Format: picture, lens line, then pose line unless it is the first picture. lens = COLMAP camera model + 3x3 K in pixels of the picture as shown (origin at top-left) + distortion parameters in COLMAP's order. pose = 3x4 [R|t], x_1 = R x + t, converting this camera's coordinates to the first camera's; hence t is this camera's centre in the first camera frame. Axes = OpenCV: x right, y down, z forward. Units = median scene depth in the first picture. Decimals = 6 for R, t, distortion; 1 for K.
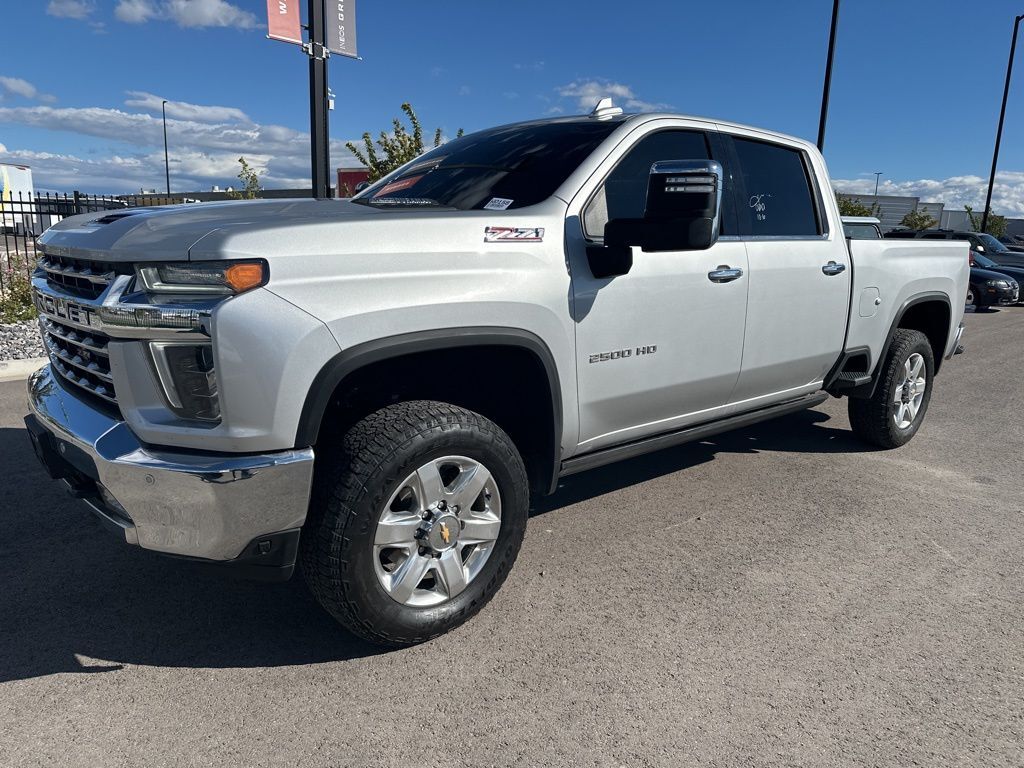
lens RADIAL K [[709.7, 0, 512.0], [0, 709.7, 384.0], [0, 0, 1]] dist [0.140279, -0.233590]
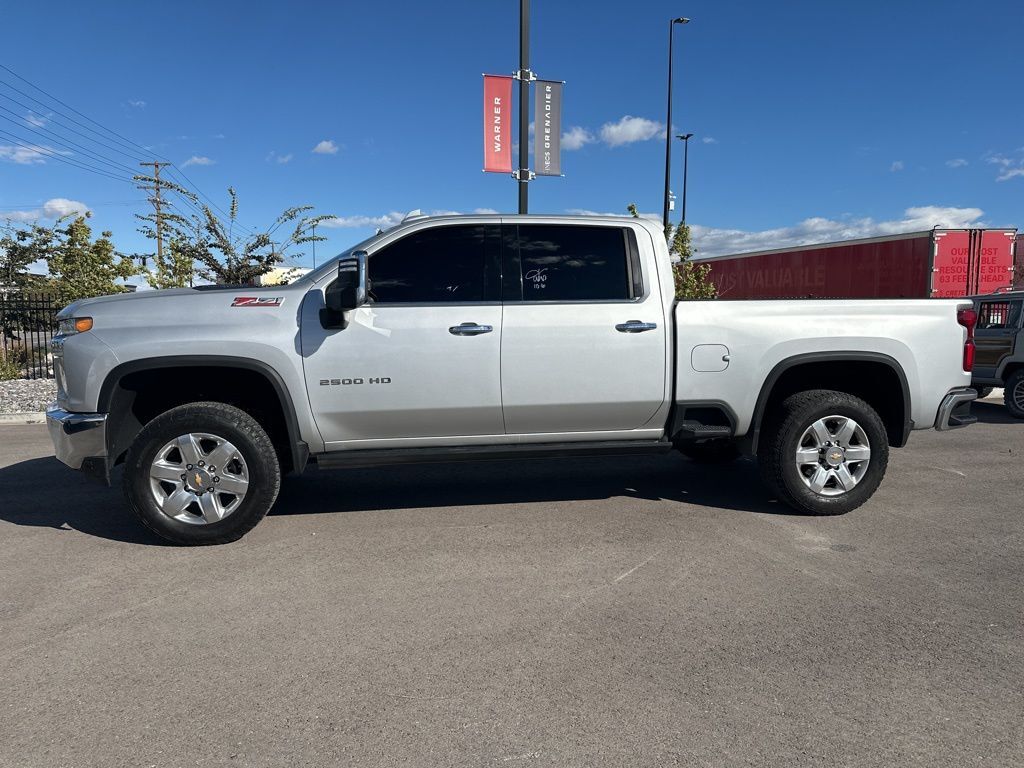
lens RADIAL K [[709.7, 0, 512.0], [0, 709.7, 384.0], [0, 0, 1]] dist [0.140279, -0.233590]
pose [[0.850368, 0.021115, -0.525765, 1.049977], [-0.085205, 0.991533, -0.097990, 0.068433], [0.519244, 0.128126, 0.844967, -0.051456]]
